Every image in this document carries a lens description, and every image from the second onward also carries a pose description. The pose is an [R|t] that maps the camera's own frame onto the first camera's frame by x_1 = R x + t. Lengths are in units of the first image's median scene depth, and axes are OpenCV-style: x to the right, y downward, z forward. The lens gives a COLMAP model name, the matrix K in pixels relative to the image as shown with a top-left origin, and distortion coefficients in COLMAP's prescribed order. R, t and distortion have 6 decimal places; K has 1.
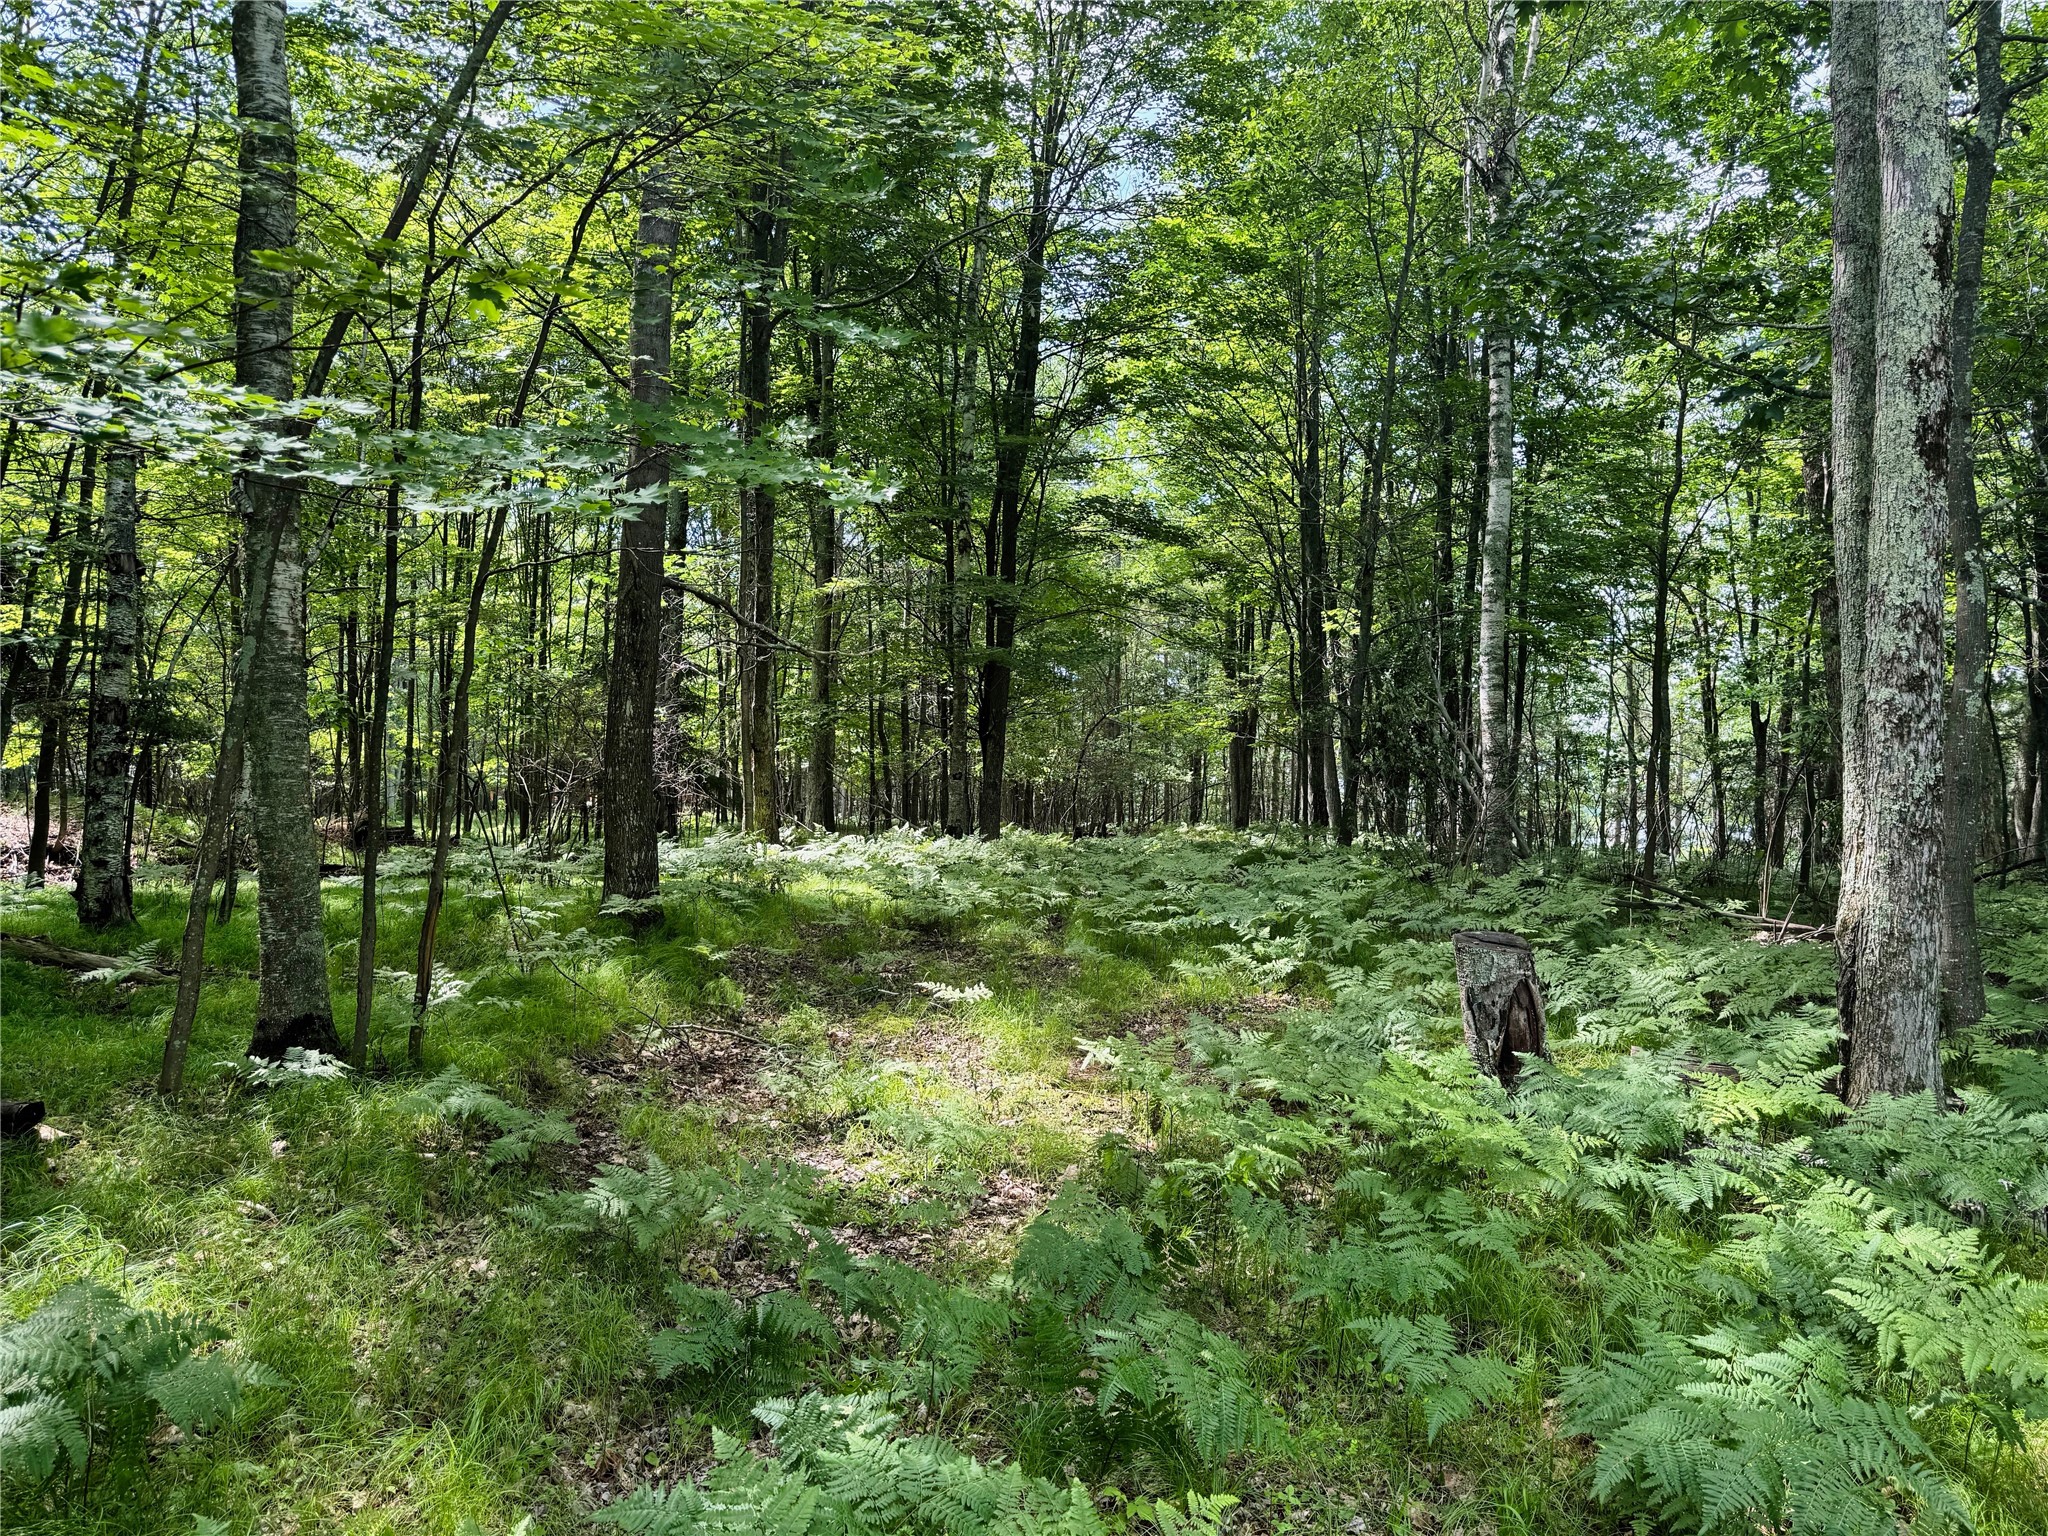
lens RADIAL K [[1453.6, 0, 1024.7], [0, 1453.6, 763.2], [0, 0, 1]] dist [-0.011850, -0.004774]
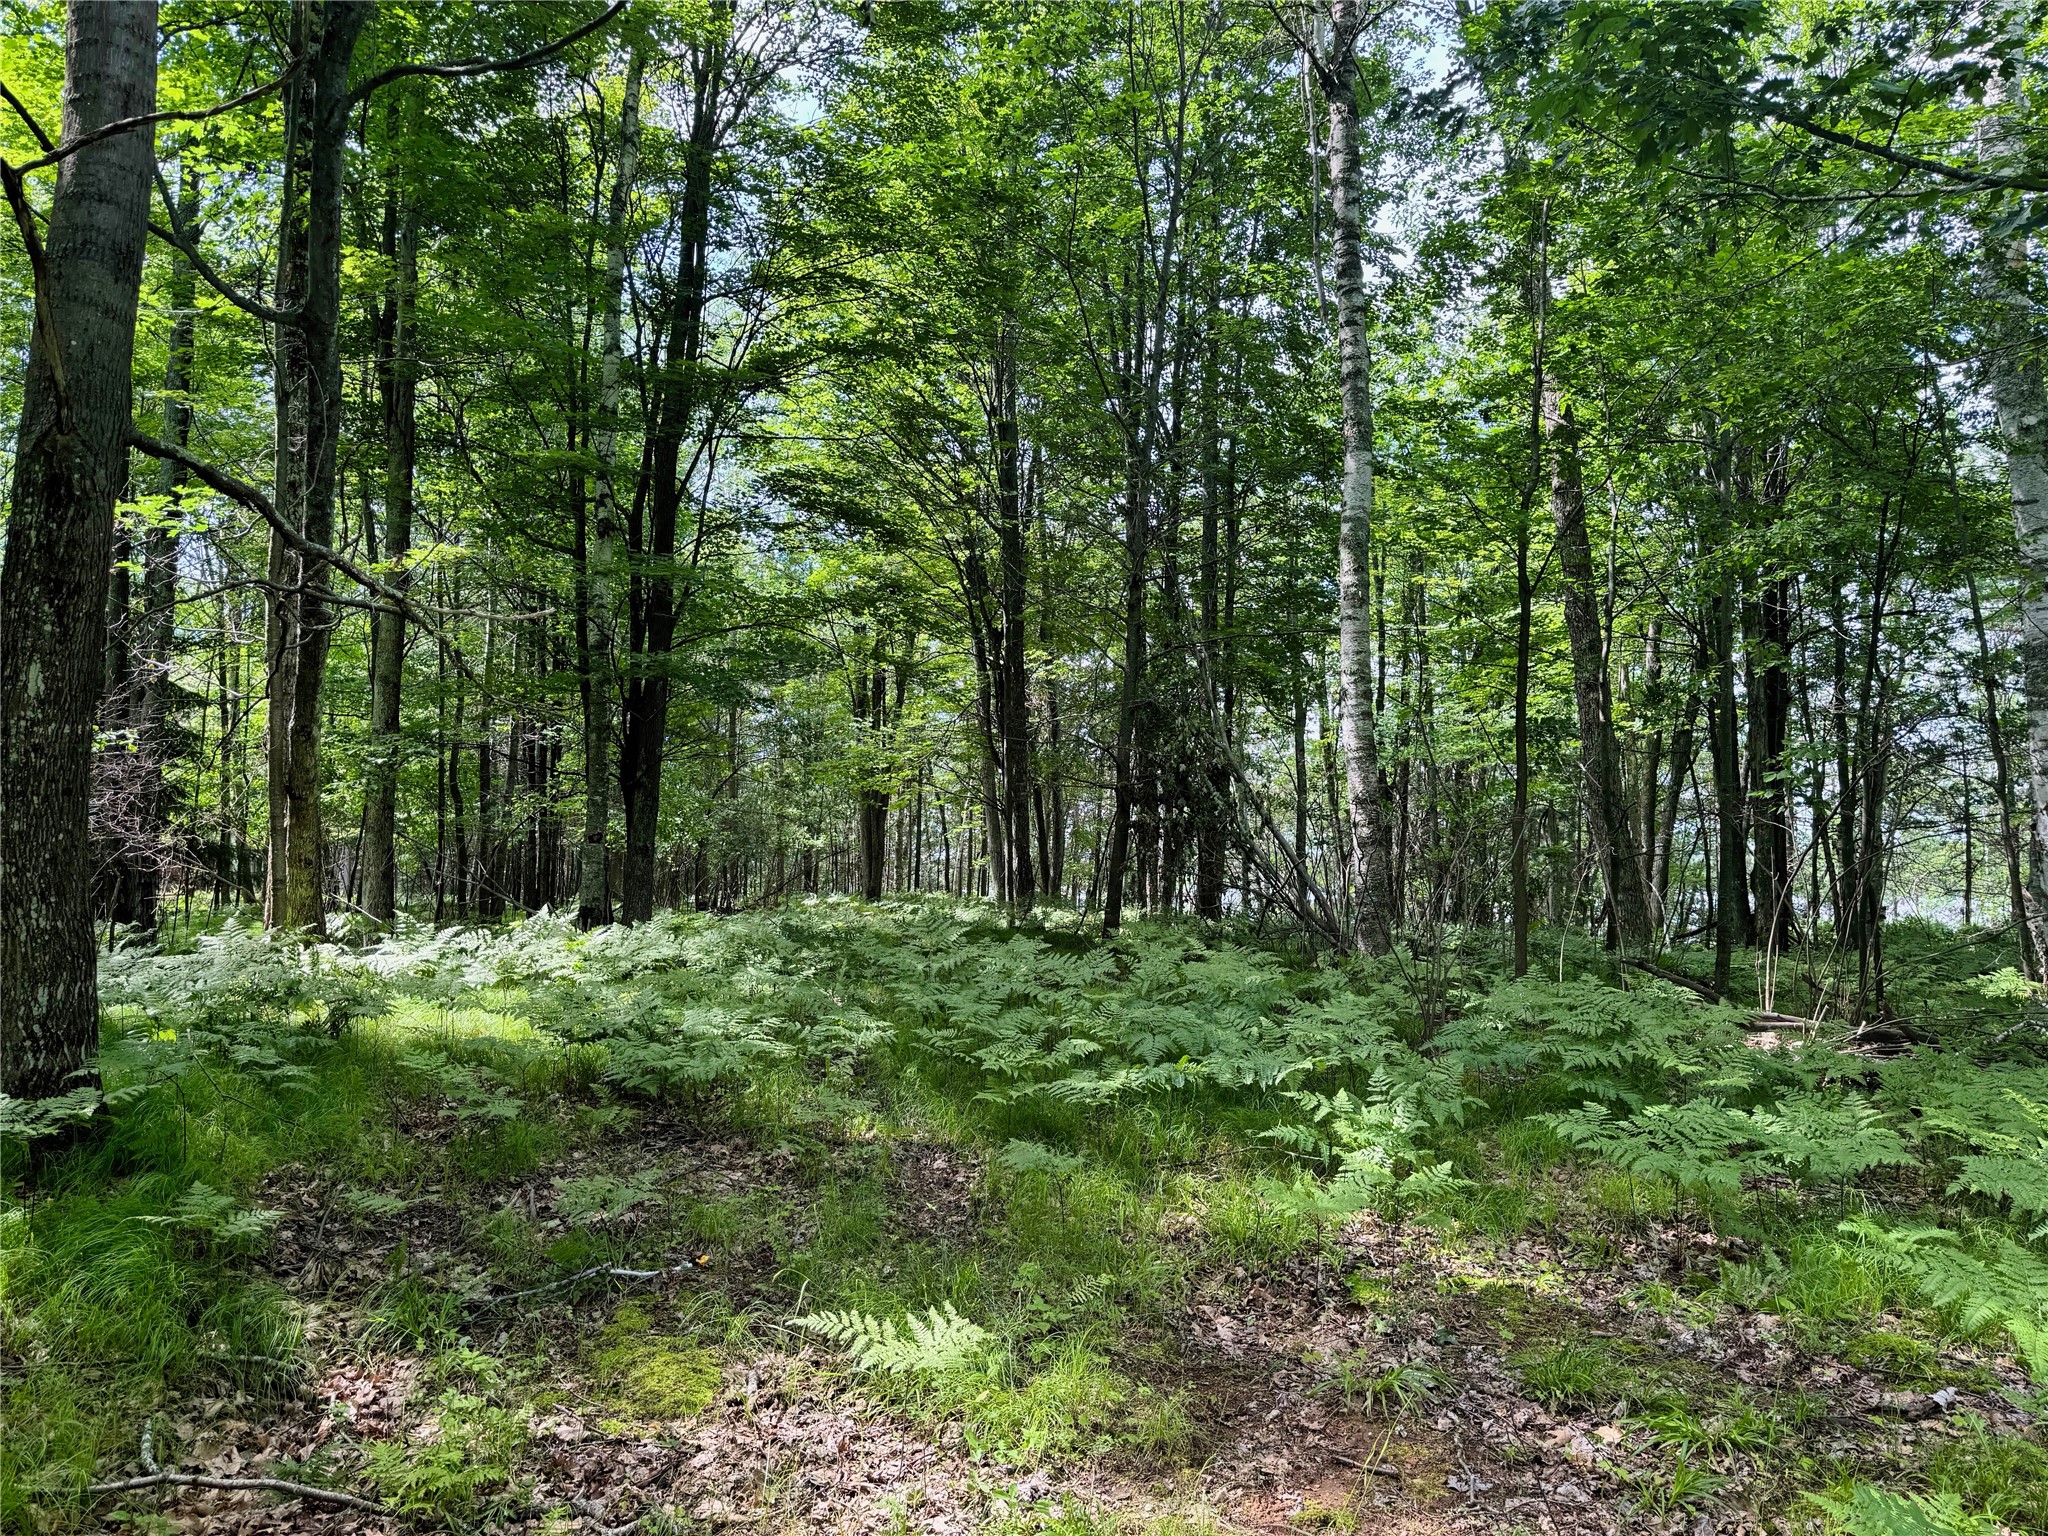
lens RADIAL K [[1453.6, 0, 1023.6], [0, 1453.6, 776.9], [0, 0, 1]] dist [-0.011850, -0.004774]
pose [[0.954687, 0.016400, 0.297159, -0.054802], [-0.003783, 0.999069, -0.042983, 0.007524], [-0.297587, 0.039911, 0.953860, 0.238152]]
